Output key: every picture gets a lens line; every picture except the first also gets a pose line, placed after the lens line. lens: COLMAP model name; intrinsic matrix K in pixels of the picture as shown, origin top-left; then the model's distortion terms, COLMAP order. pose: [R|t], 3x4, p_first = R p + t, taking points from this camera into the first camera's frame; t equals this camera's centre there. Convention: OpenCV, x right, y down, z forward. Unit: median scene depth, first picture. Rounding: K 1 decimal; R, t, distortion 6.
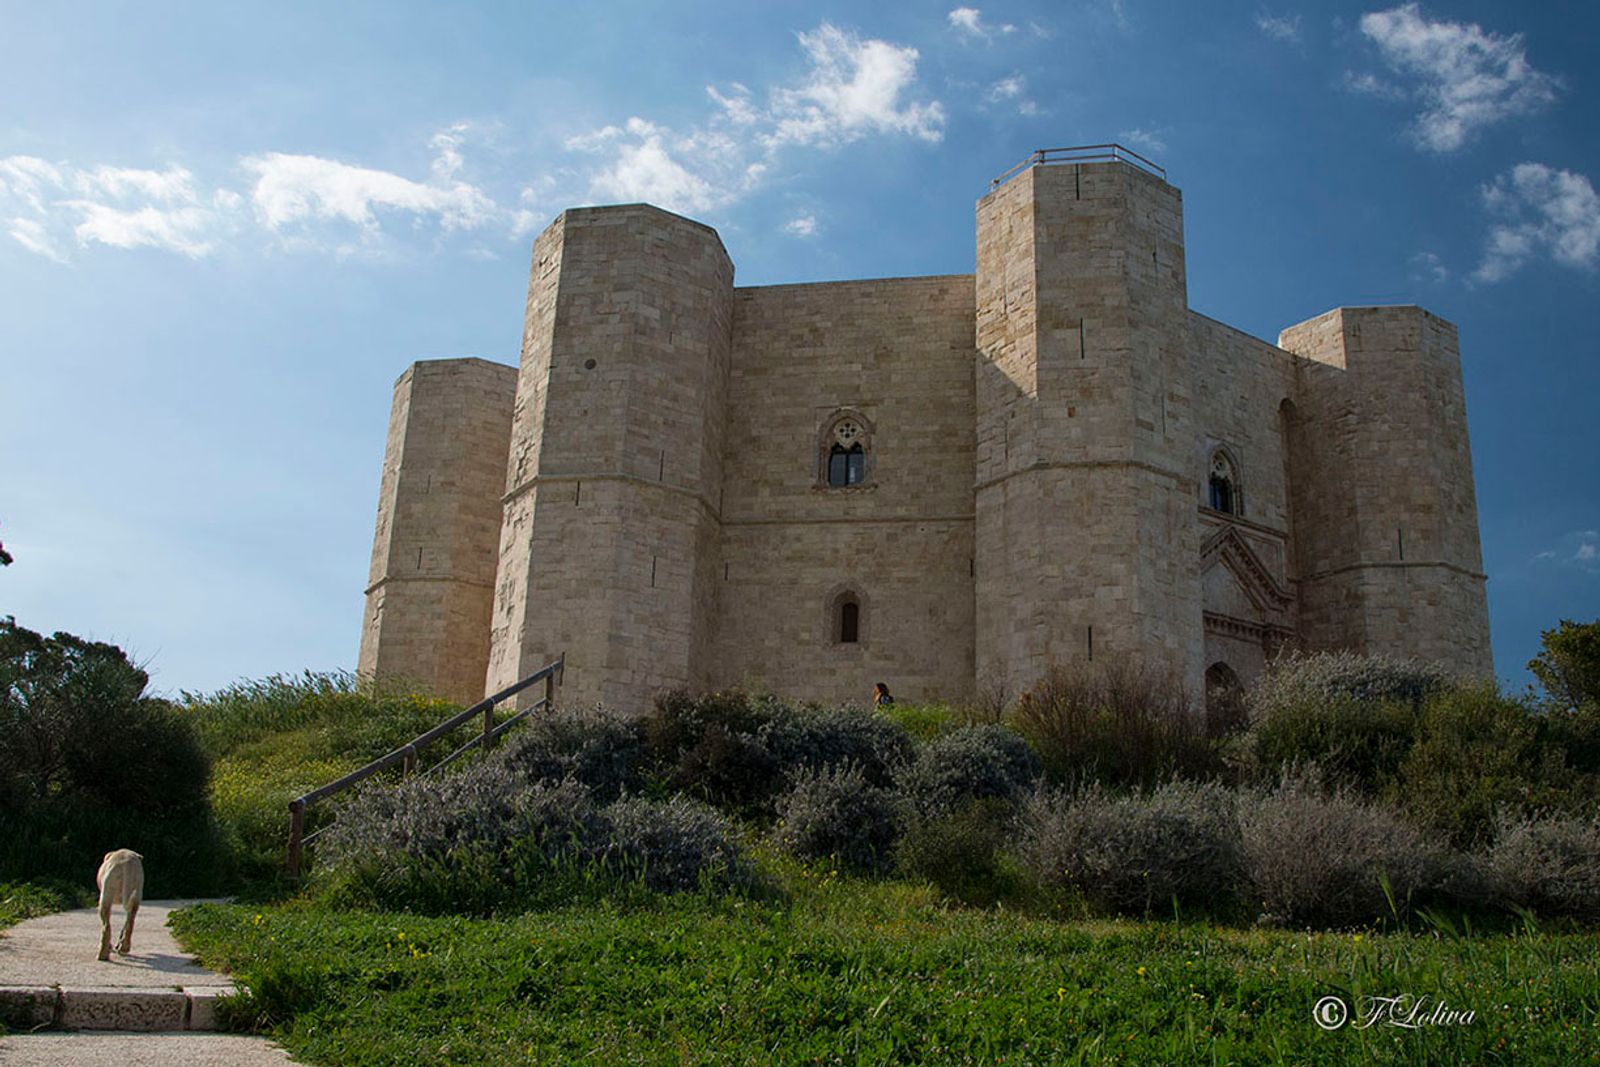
lens RADIAL K [[1403.5, 0, 795.2], [0, 1403.5, 548.1], [0, 0, 1]] dist [-0.124211, 0.104836]
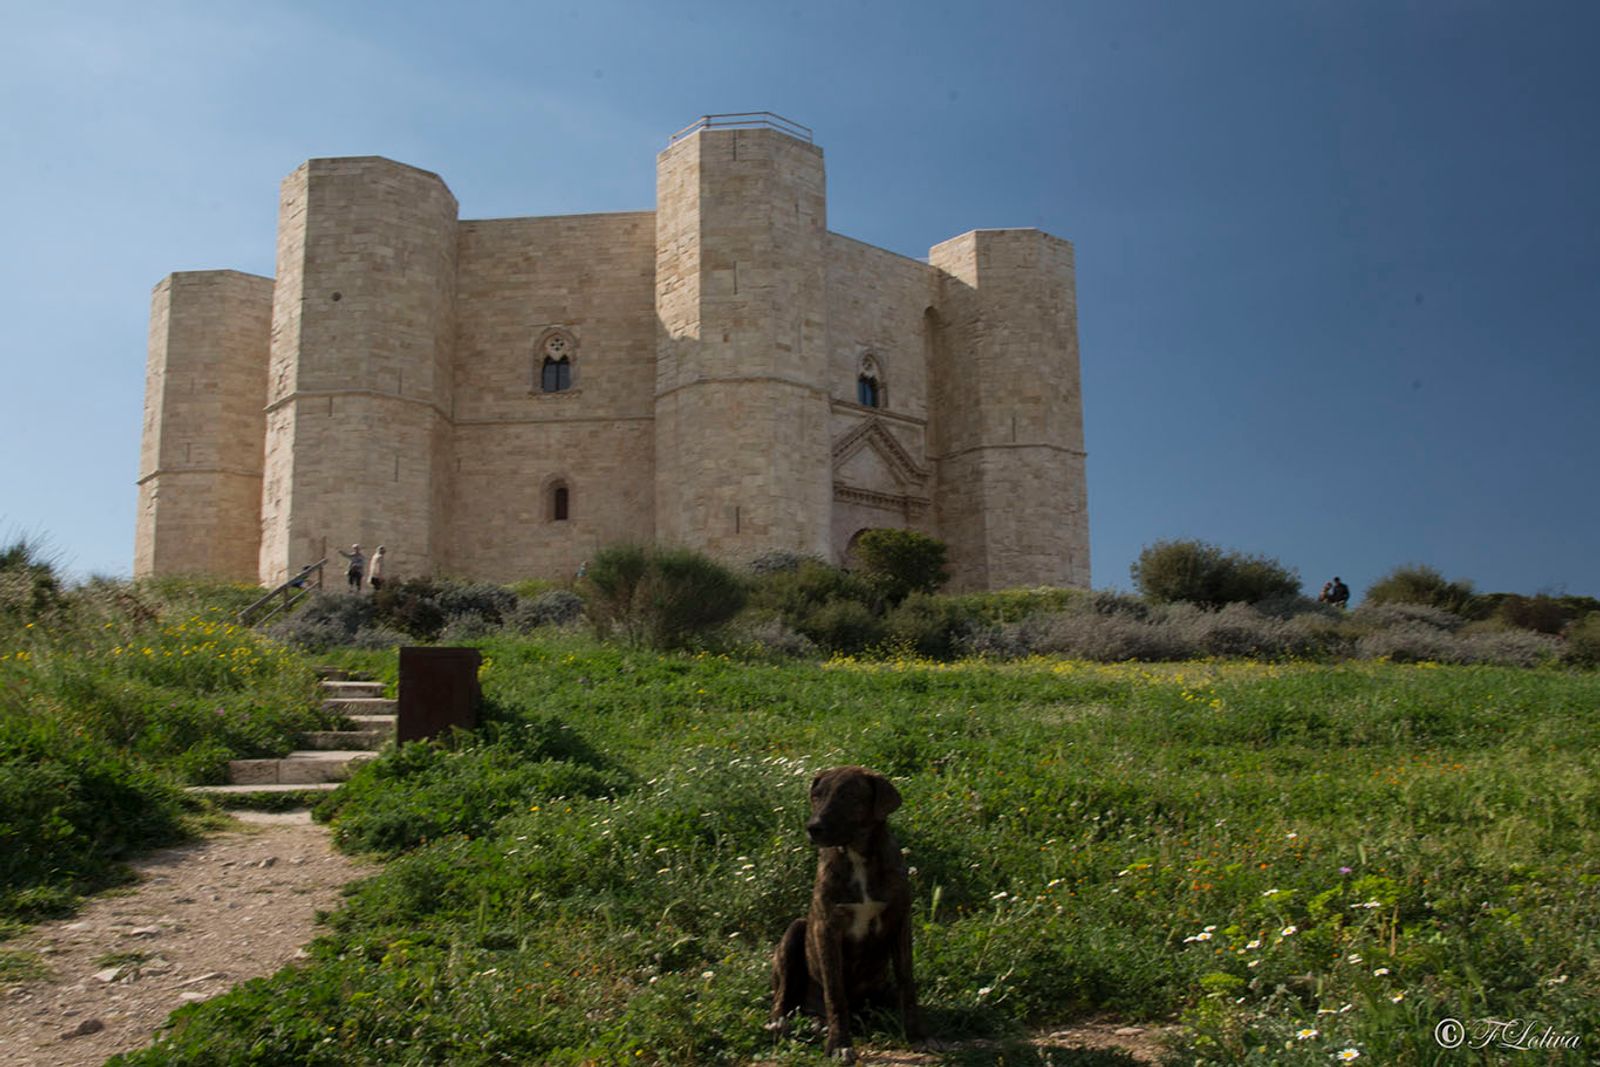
lens RADIAL K [[1527.4, 0, 794.7], [0, 1527.4, 550.2], [0, 0, 1]] dist [-0.070416, 0.126080]
pose [[0.989982, -0.029609, 0.138054, 0.055825], [0.014757, 0.994108, 0.107389, -0.047765], [-0.140420, -0.104276, 0.984586, -0.355109]]
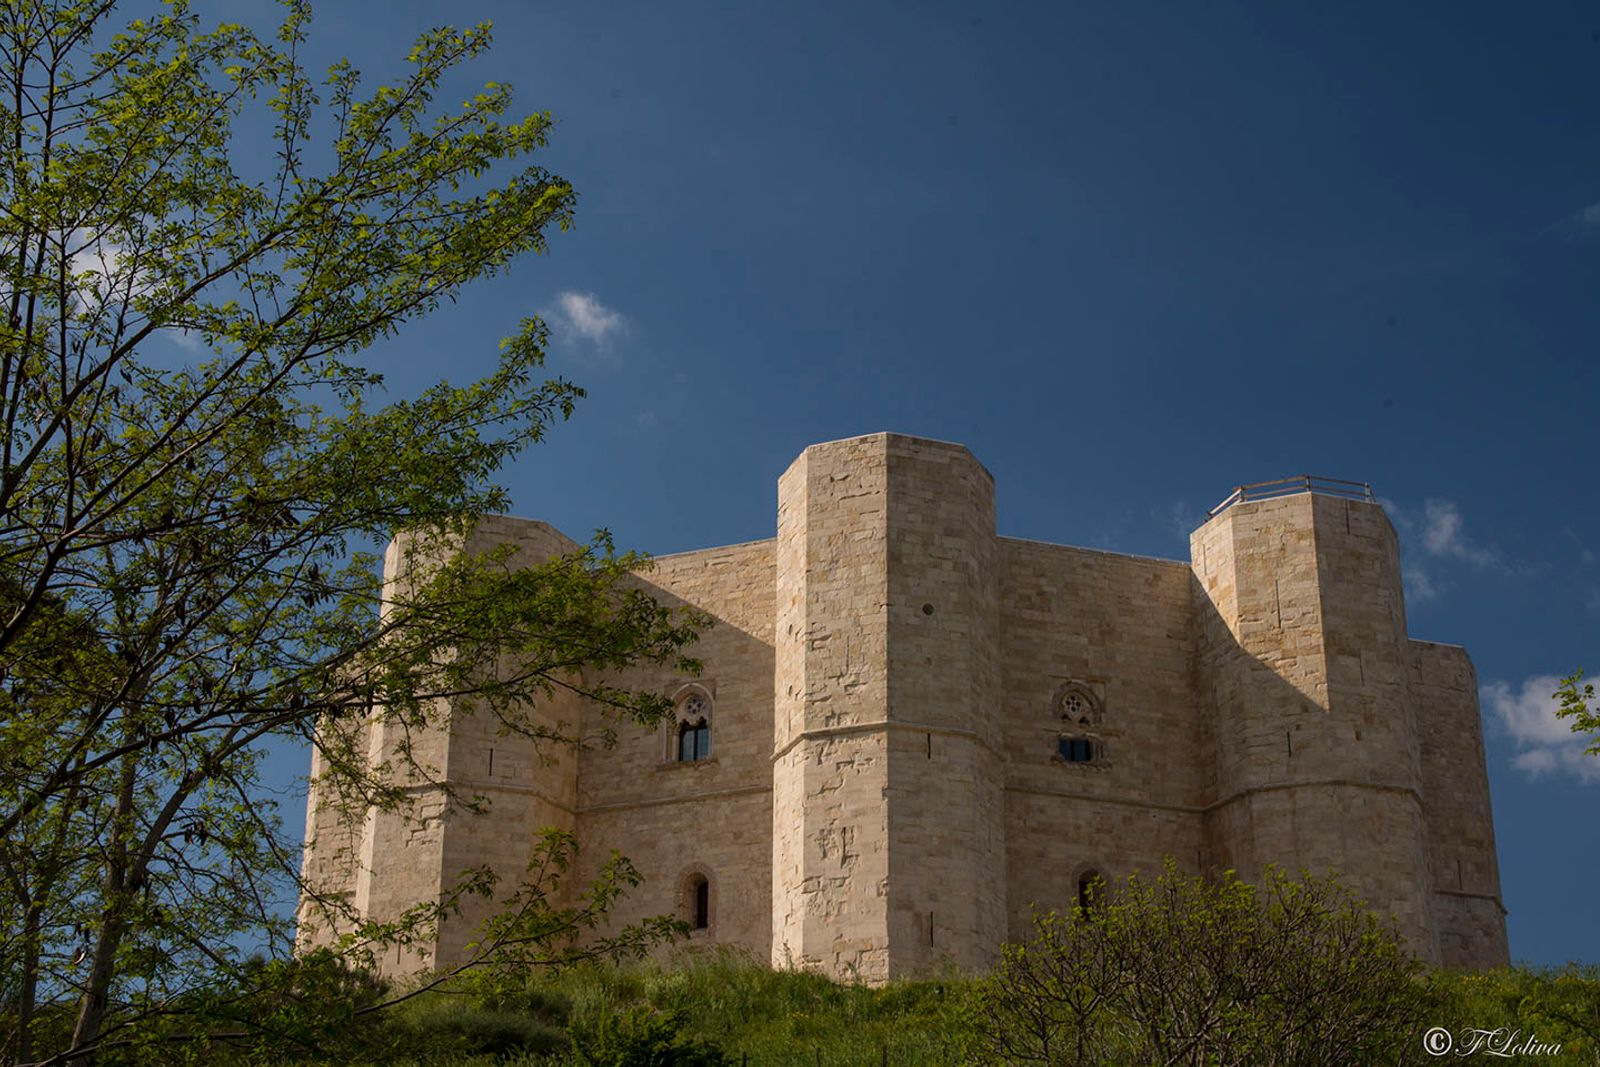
lens RADIAL K [[2236.8, 0, 802.0], [0, 2236.8, 555.0], [0, 0, 1]] dist [0.014085, 0.464325]
pose [[0.853511, 0.166329, 0.493815, -0.959774], [-0.126387, 0.985468, -0.113482, 0.016529], [-0.505515, 0.034447, 0.862130, -0.275655]]
